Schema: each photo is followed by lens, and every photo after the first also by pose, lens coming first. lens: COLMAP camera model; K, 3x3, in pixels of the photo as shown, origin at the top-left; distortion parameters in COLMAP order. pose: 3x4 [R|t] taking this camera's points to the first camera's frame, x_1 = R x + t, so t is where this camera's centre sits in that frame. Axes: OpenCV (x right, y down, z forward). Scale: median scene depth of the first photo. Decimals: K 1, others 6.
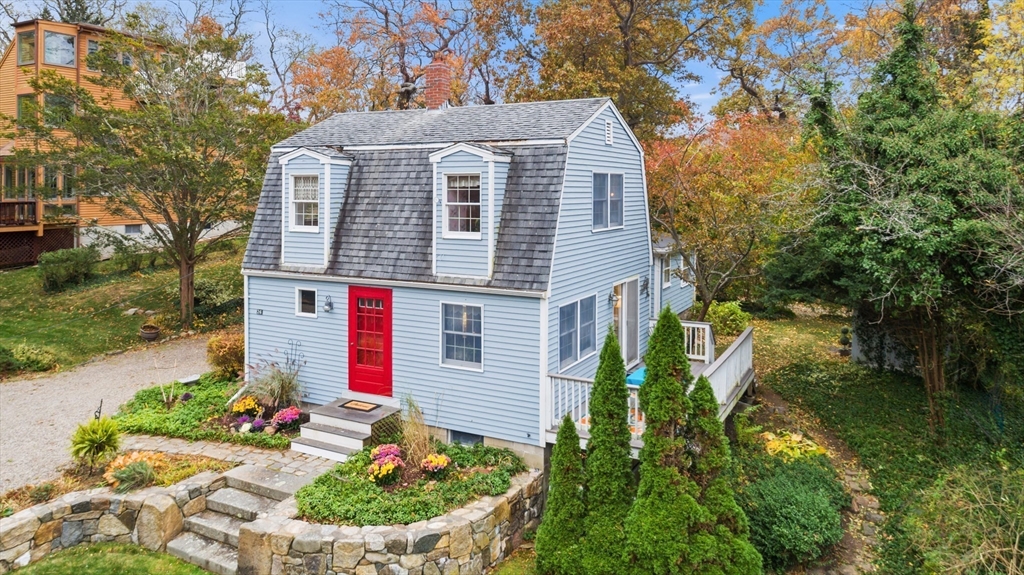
lens RADIAL K [[710.7, 0, 512.8], [0, 710.7, 191.2], [0, 0, 1]] dist [-0.001536, -0.001551]
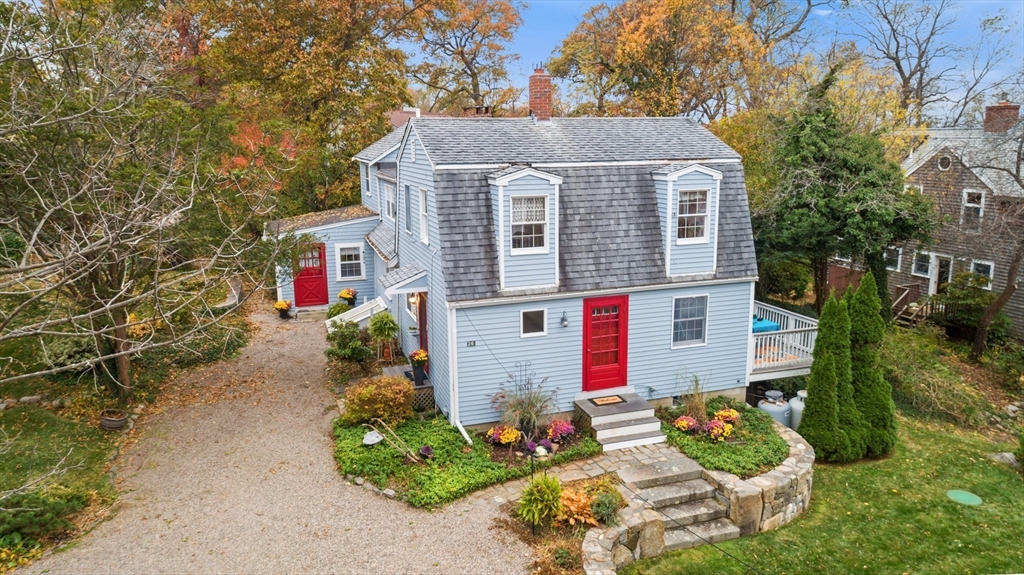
lens RADIAL K [[711.3, 0, 512.0], [0, 711.3, 287.5], [0, 0, 1]] dist [-0.002589, -0.000700]
pose [[0.691228, -0.156922, 0.705393, -1.073243], [0.017256, 0.979444, 0.200977, -0.101954], [-0.722431, -0.126749, 0.679727, 0.359580]]
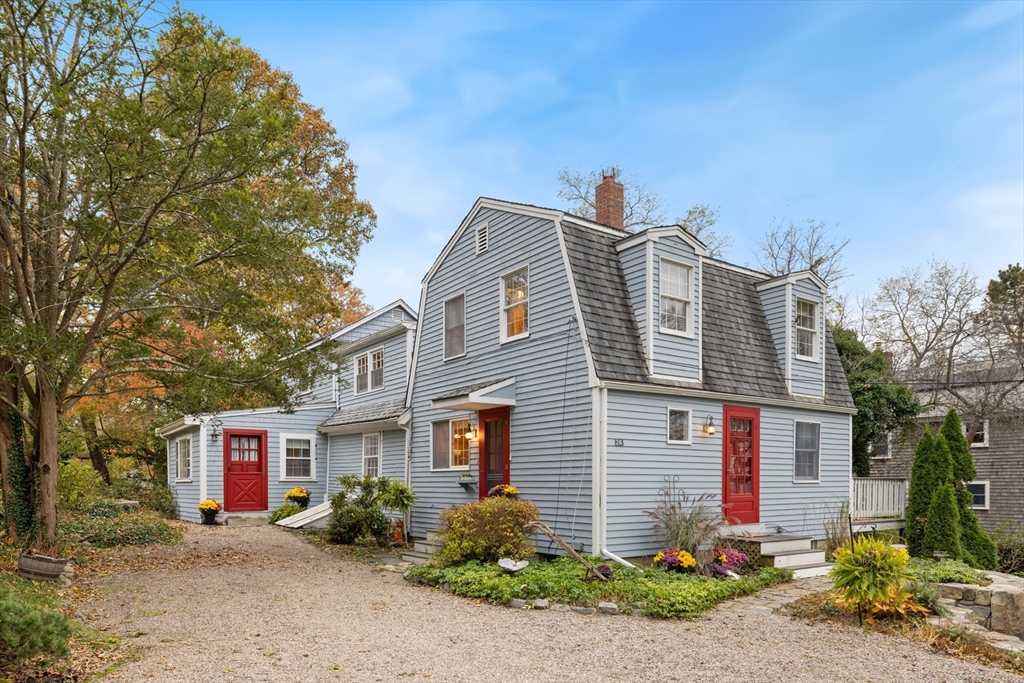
lens RADIAL K [[678.1, 0, 510.0], [0, 678.1, 498.0], [0, 0, 1]] dist [0.004443, 0.001072]
pose [[0.443707, -0.022347, 0.895893, -1.107265], [0.006683, 0.999744, 0.021627, 0.230840], [-0.896147, -0.003609, 0.443743, 0.879915]]
